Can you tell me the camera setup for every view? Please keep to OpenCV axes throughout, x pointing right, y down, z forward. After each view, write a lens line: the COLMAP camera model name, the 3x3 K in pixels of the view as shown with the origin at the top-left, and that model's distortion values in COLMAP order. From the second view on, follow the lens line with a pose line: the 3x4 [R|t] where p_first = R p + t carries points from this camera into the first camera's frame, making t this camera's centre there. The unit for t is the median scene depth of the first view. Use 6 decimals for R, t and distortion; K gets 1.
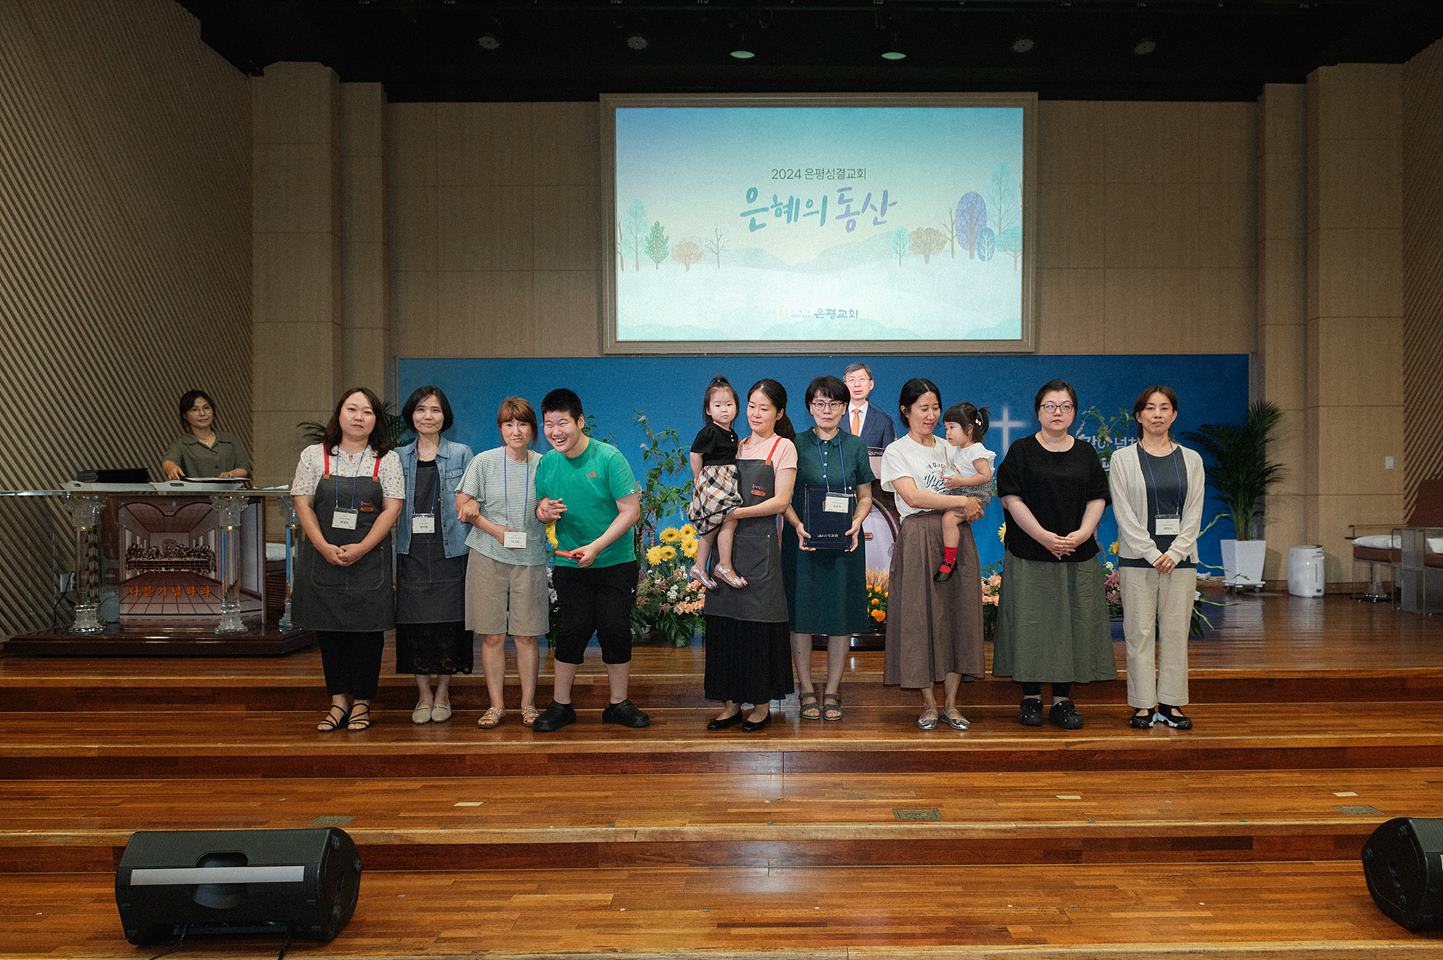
lens RADIAL K [[1015.0, 0, 782.6], [0, 1015.0, 525.6], [0, 0, 1]] dist [-0.009135, -0.003150]
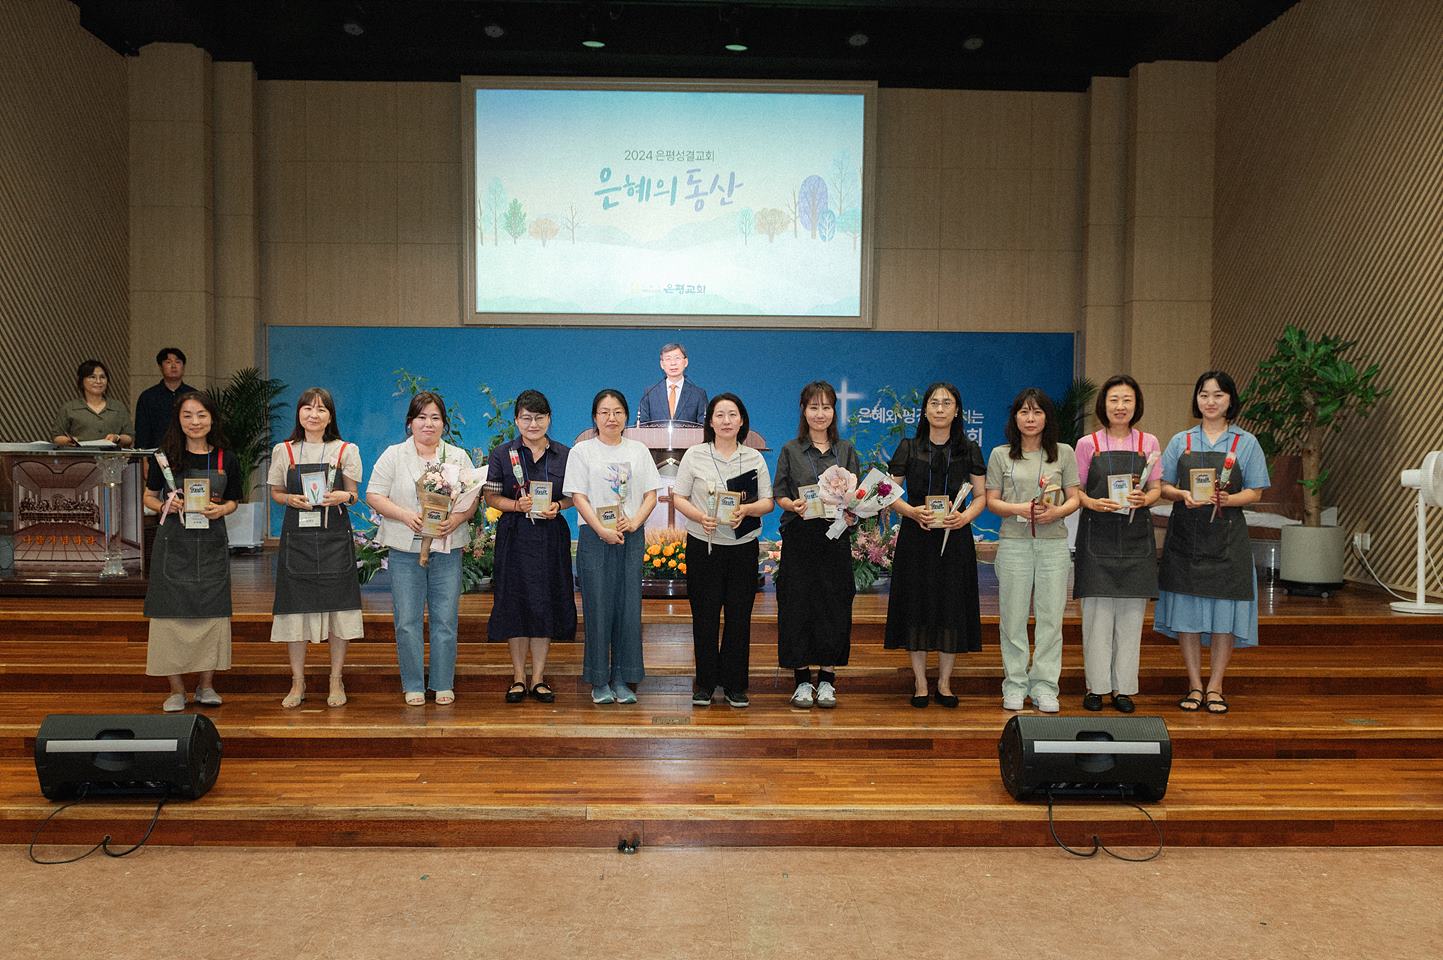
lens RADIAL K [[1085.7, 0, 707.6], [0, 1085.7, 522.8], [0, 0, 1]] dist [-0.009396, -0.002404]
pose [[0.999854, 0.012174, 0.012028, 0.072009], [-0.012528, 0.999478, 0.029790, 0.000460], [-0.011659, -0.029937, 0.999484, -0.149330]]
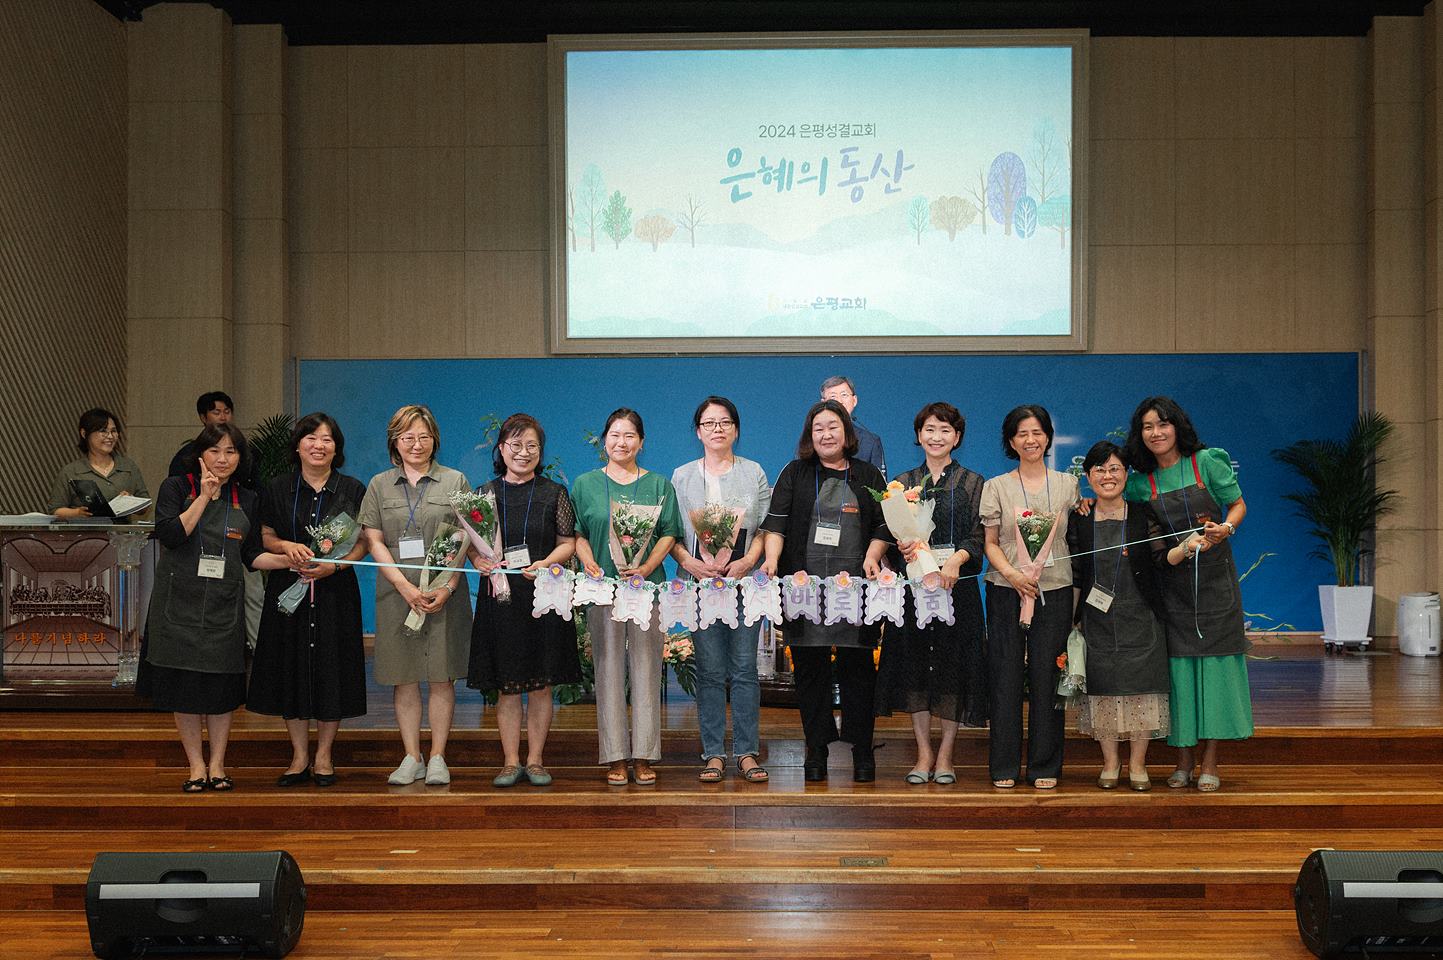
lens RADIAL K [[1488.9, 0, 775.9], [0, 1488.9, 553.6], [0, 0, 1]] dist [-0.011149, -0.008963]
pose [[0.999589, 0.001682, -0.028611, 0.040365], [-0.001975, 0.999946, -0.010207, 0.001834], [0.028593, 0.010259, 0.999539, -0.195585]]
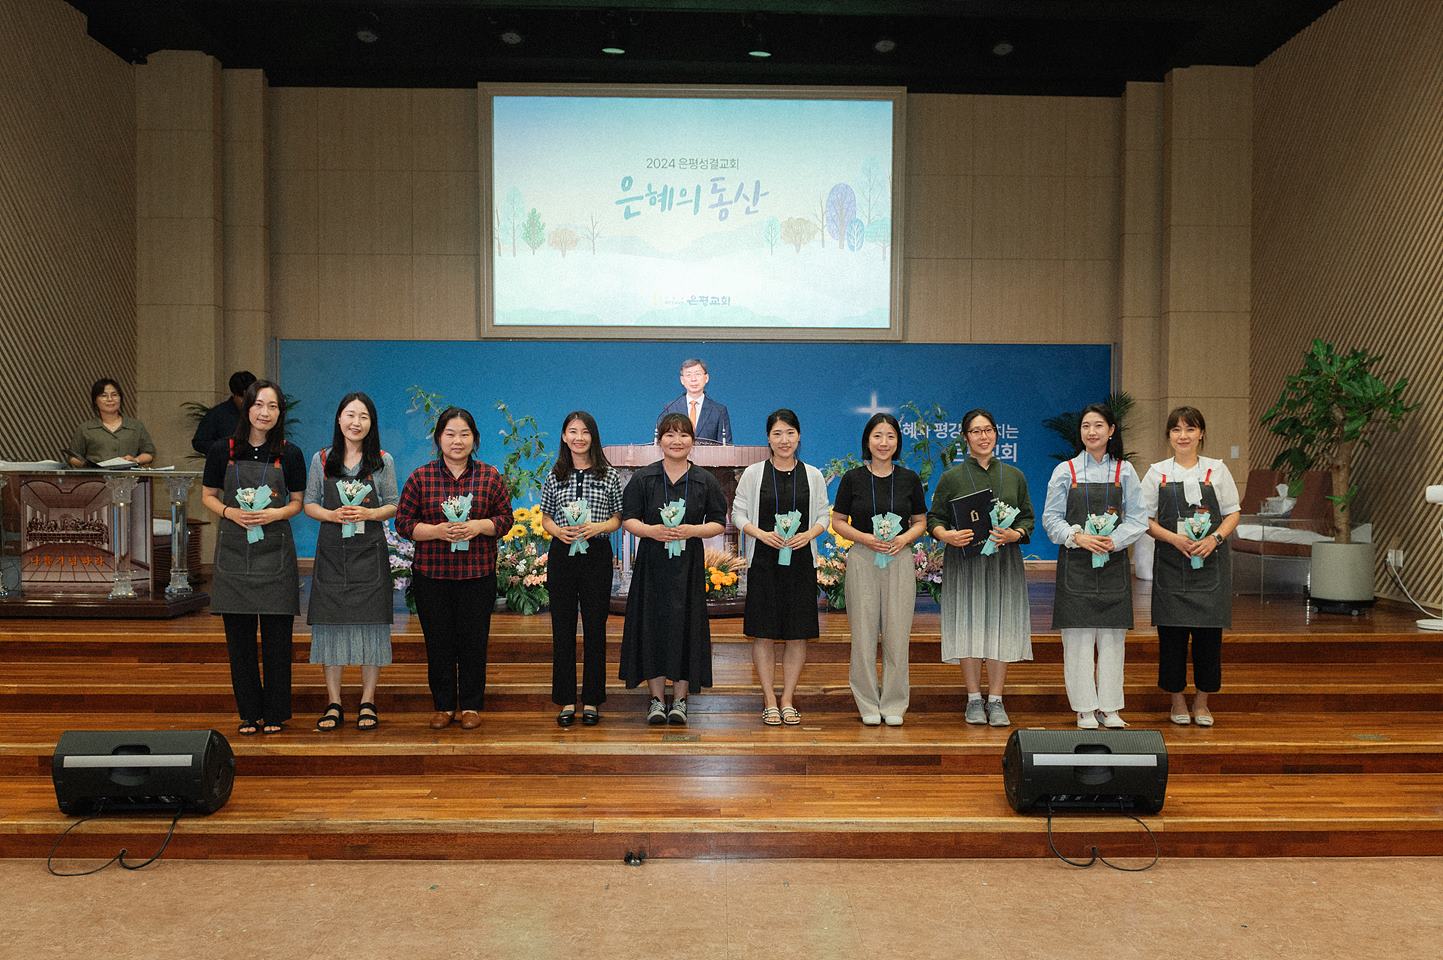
lens RADIAL K [[1168.2, 0, 750.9], [0, 1168.2, 529.8], [0, 0, 1]] dist [-0.008315, -0.007644]
pose [[0.999873, 0.009285, 0.012959, 0.089558], [-0.009529, 0.999776, 0.018918, -0.000337], [-0.012780, -0.019039, 0.999737, -0.200072]]
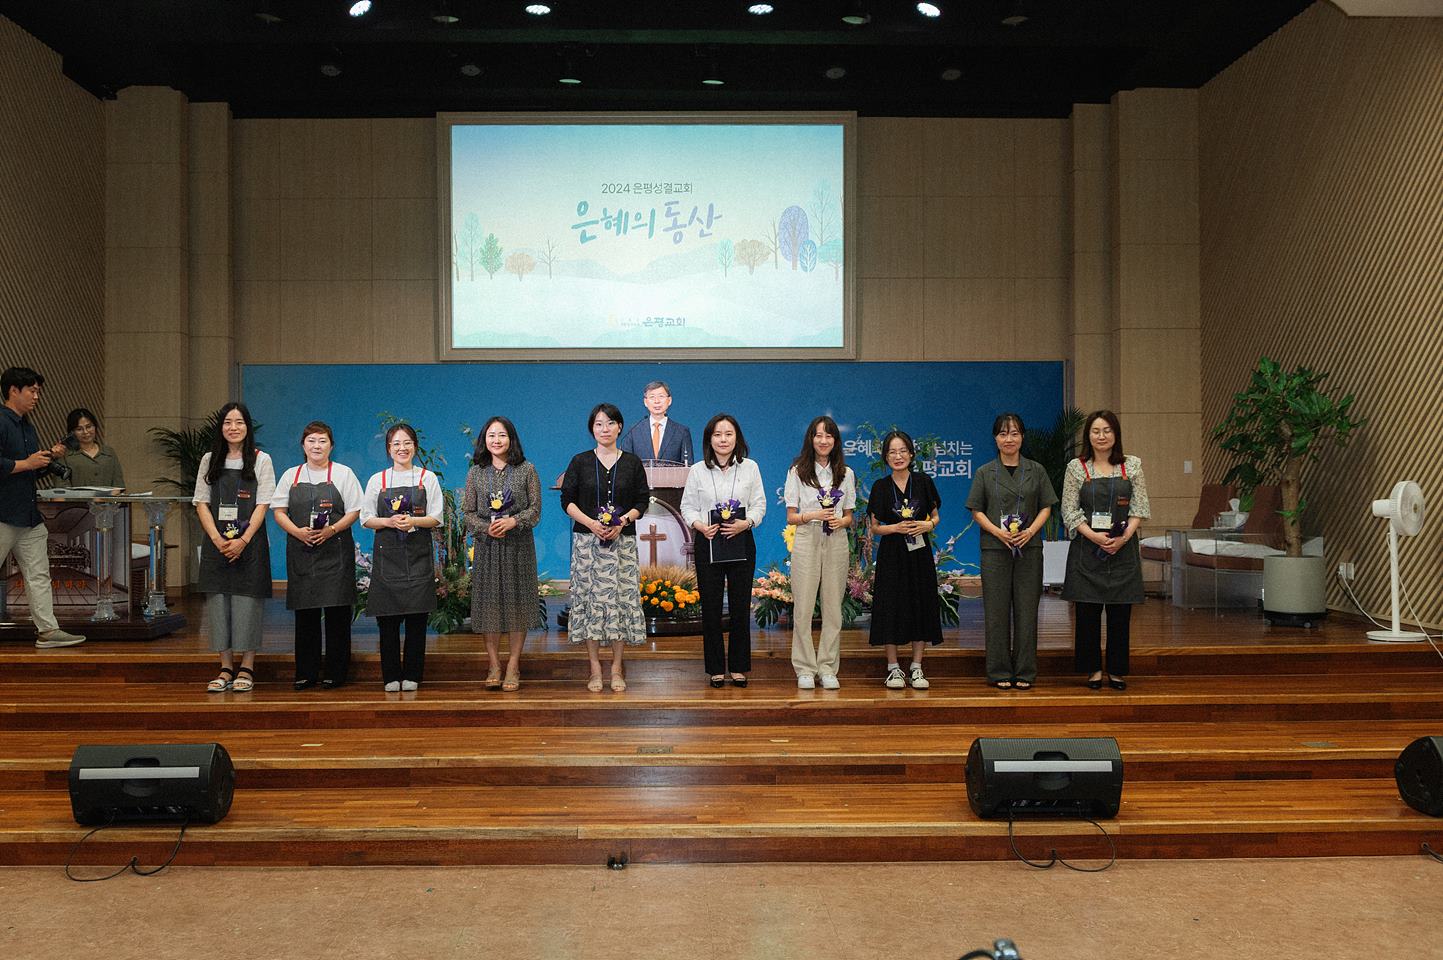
lens RADIAL K [[1210.0, 0, 680.3], [0, 1210.0, 509.7], [0, 0, 1]] dist [-0.016159, -0.006865]
pose [[0.999998, 0.000698, 0.001713, 0.073548], [-0.000678, 0.999935, -0.011346, -0.003368], [-0.001721, 0.011345, 0.999934, -0.255073]]
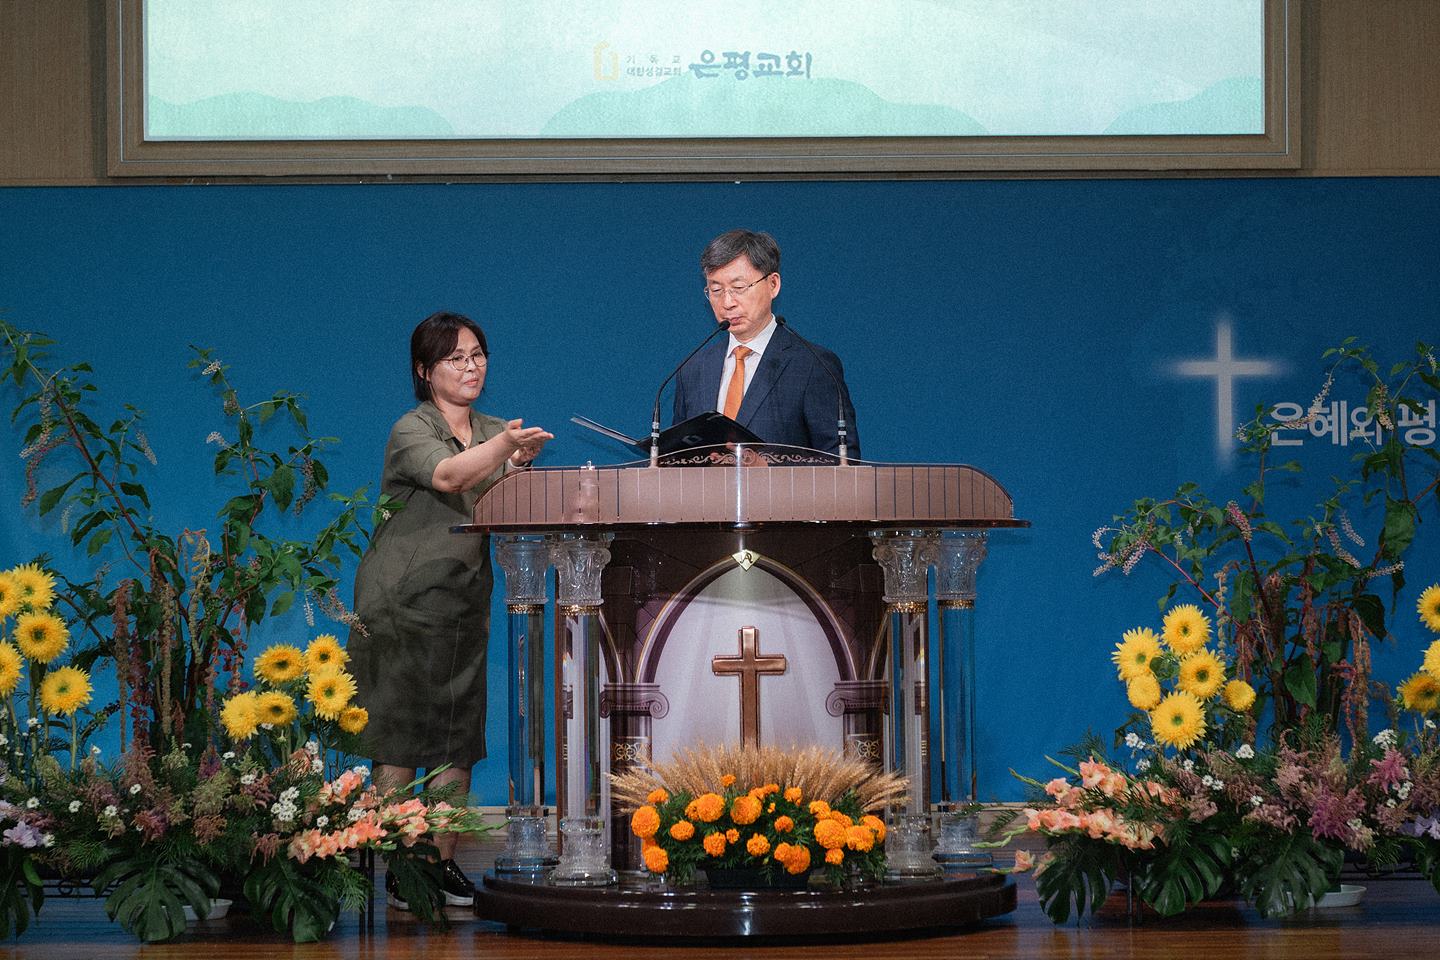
lens RADIAL K [[3644.5, 0, 720.0], [0, 3644.5, 480.0], [0, 0, 1]] dist [0.004321, 0.169227]
pose [[0.999997, -0.002440, -0.000192, 0.045452], [0.002425, 0.998378, -0.056882, 0.014003], [0.000330, 0.056882, 0.998381, -0.316223]]
